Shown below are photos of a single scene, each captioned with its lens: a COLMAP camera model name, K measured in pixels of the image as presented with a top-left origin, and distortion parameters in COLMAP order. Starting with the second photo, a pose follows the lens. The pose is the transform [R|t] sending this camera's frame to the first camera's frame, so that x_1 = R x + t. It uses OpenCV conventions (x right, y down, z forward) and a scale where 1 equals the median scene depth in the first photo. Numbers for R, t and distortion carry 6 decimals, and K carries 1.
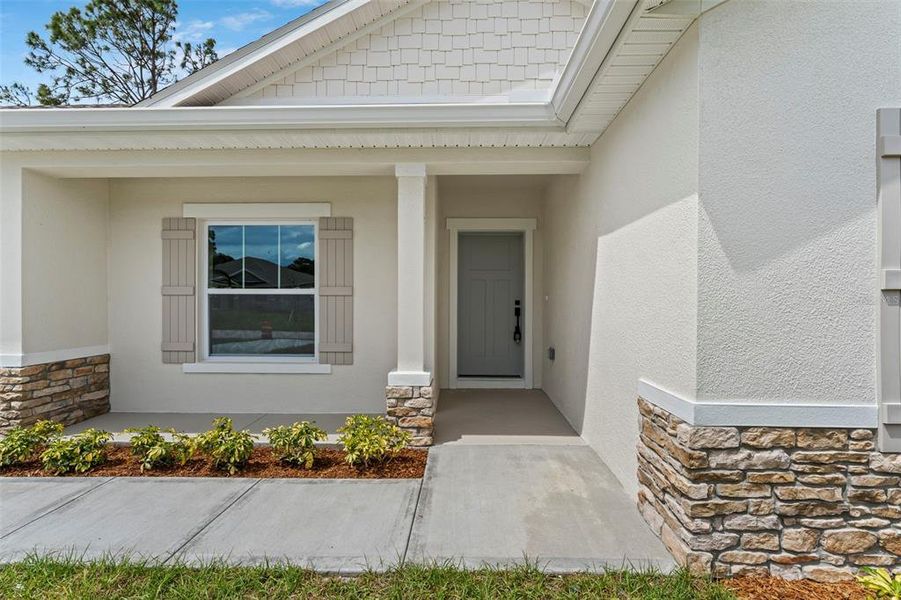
lens RADIAL K [[419.8, 0, 450.5], [0, 419.8, 300.0], [0, 0, 1]] dist [0.000245, 0.000011]
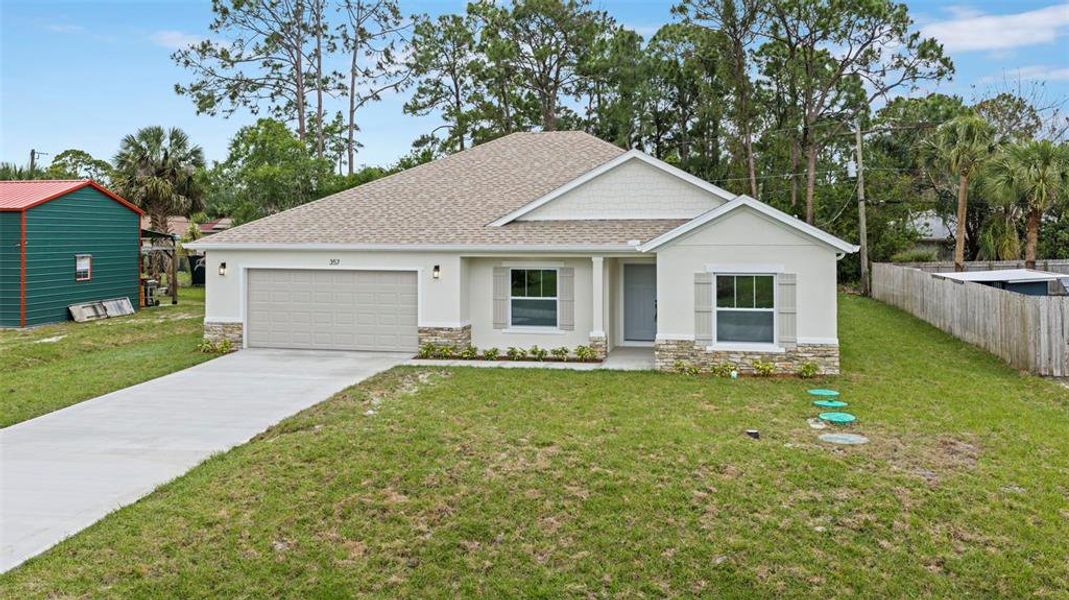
lens RADIAL K [[905.6, 0, 532.0], [0, 905.6, 227.8], [0, 0, 1]] dist [0.002113, -0.002636]
pose [[0.981910, -0.004445, -0.189294, 0.498332], [0.003388, 0.999977, -0.005908, -0.390729], [0.189316, 0.005160, 0.981903, -4.025004]]
